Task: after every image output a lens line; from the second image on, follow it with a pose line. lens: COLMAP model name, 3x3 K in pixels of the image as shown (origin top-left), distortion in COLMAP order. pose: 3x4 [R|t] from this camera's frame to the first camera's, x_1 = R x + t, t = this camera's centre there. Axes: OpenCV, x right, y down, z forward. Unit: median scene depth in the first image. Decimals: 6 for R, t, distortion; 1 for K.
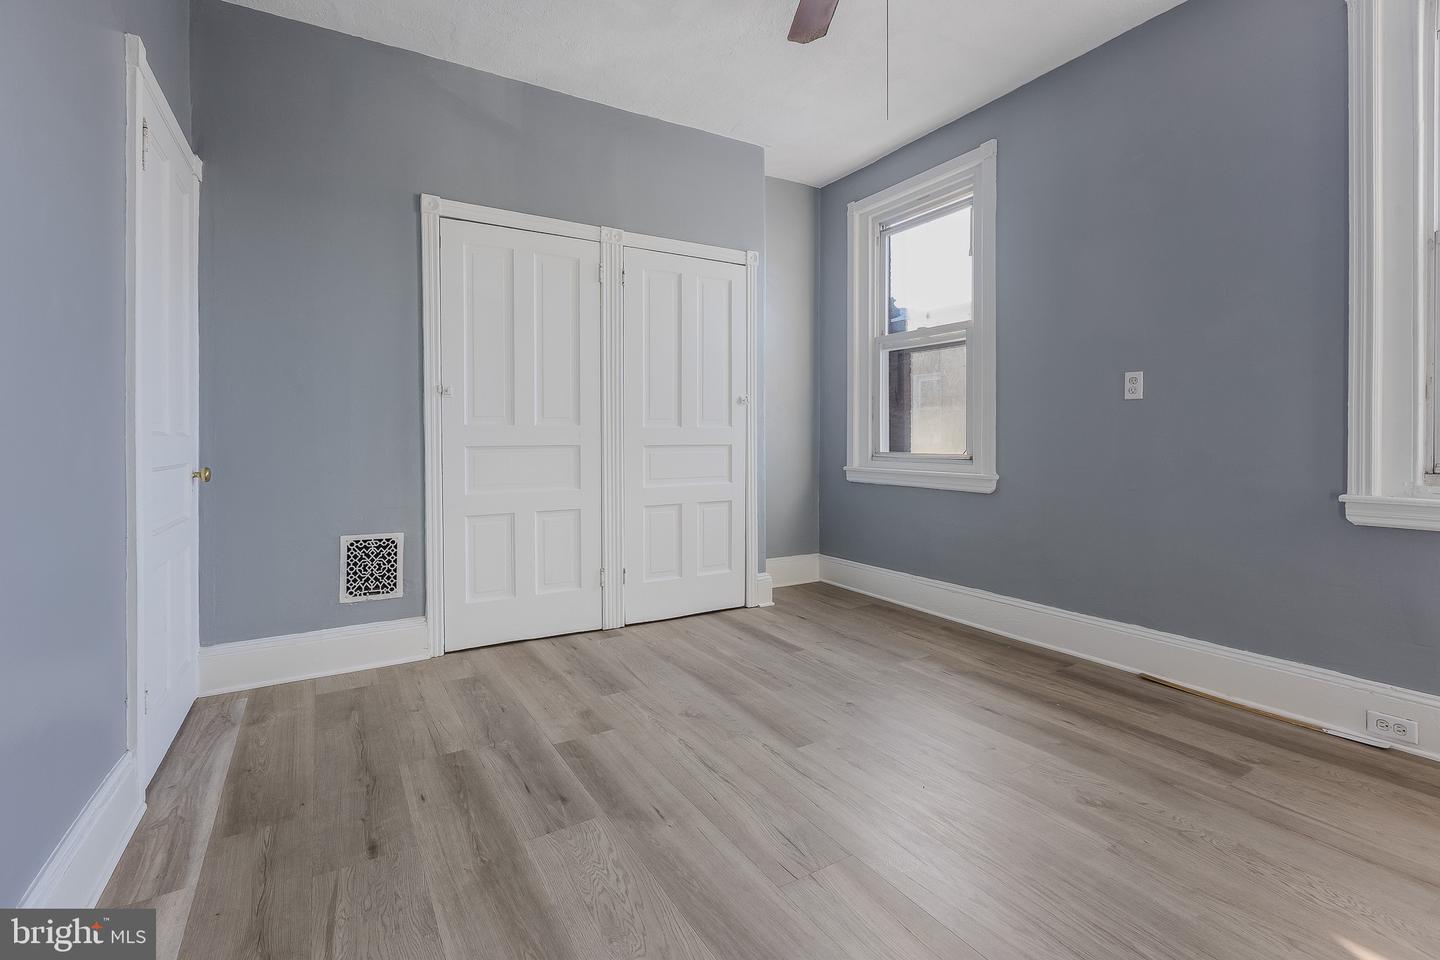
lens RADIAL K [[644.3, 0, 715.9], [0, 644.3, 443.6], [0, 0, 1]] dist [-0.000682, -0.001397]
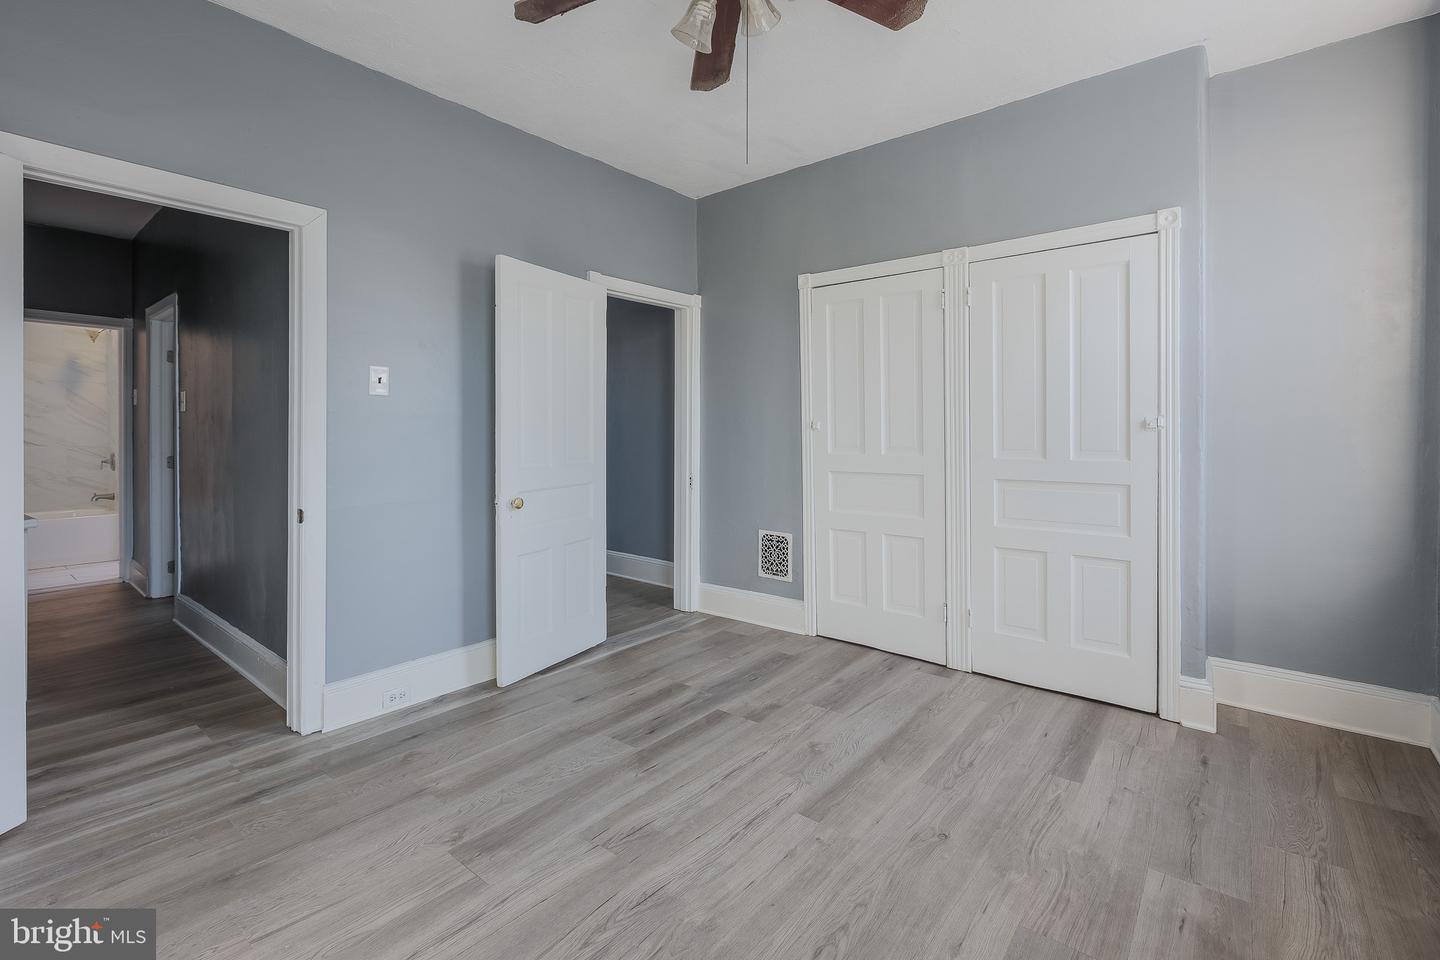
lens RADIAL K [[644.3, 0, 715.9], [0, 644.3, 443.6], [0, 0, 1]] dist [-0.000682, -0.001397]
pose [[0.343292, 0.019806, -0.939020, 0.888890], [-0.006878, 0.999804, 0.018574, -0.090780], [0.939203, 0.000082, 0.343361, 0.498891]]
